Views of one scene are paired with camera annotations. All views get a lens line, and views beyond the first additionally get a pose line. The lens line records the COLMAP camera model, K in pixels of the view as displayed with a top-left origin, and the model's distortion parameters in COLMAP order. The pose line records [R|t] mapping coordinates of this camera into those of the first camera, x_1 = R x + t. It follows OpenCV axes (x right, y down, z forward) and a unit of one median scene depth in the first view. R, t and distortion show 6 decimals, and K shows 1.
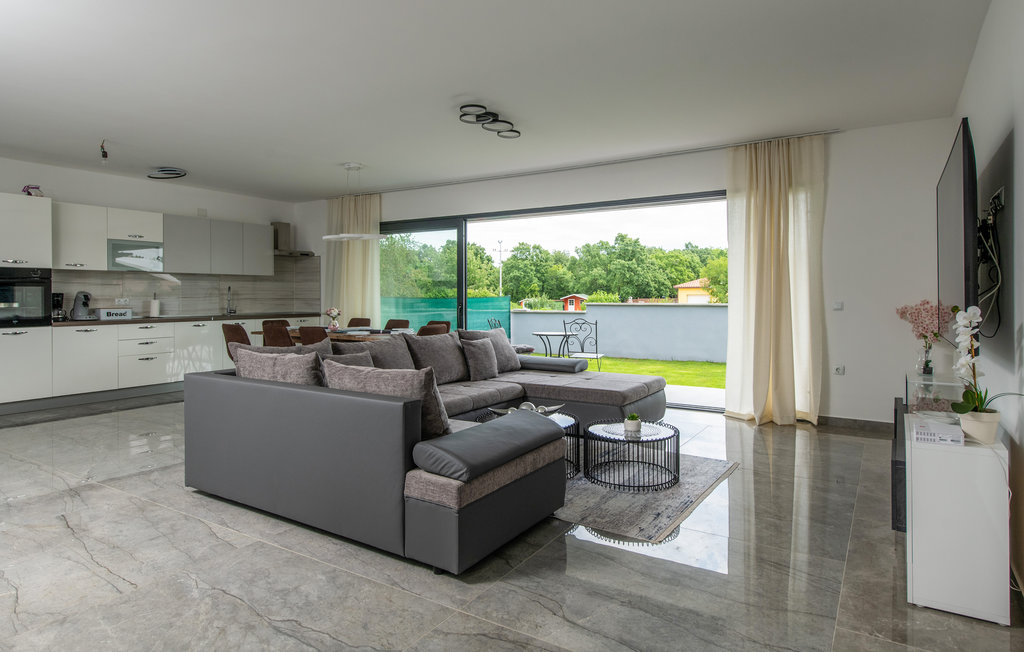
lens RADIAL K [[588.4, 0, 512.0], [0, 588.4, 326.0], [0, 0, 1]] dist [0.000130, -0.000012]
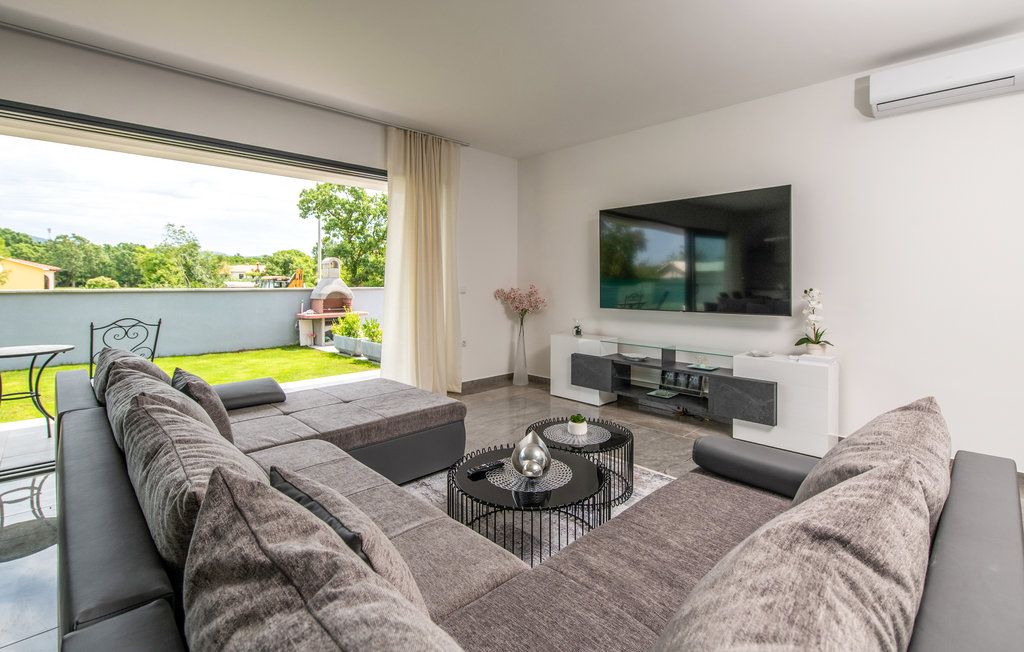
lens RADIAL K [[471.3, 0, 512.0], [0, 471.3, 326.0], [0, 0, 1]] dist [-0.000007, 0.000017]
pose [[0.221198, -0.090153, 0.971053, -0.355950], [0.047032, 0.995545, 0.081714, -0.034094], [-0.974094, 0.027596, 0.224452, 0.642753]]
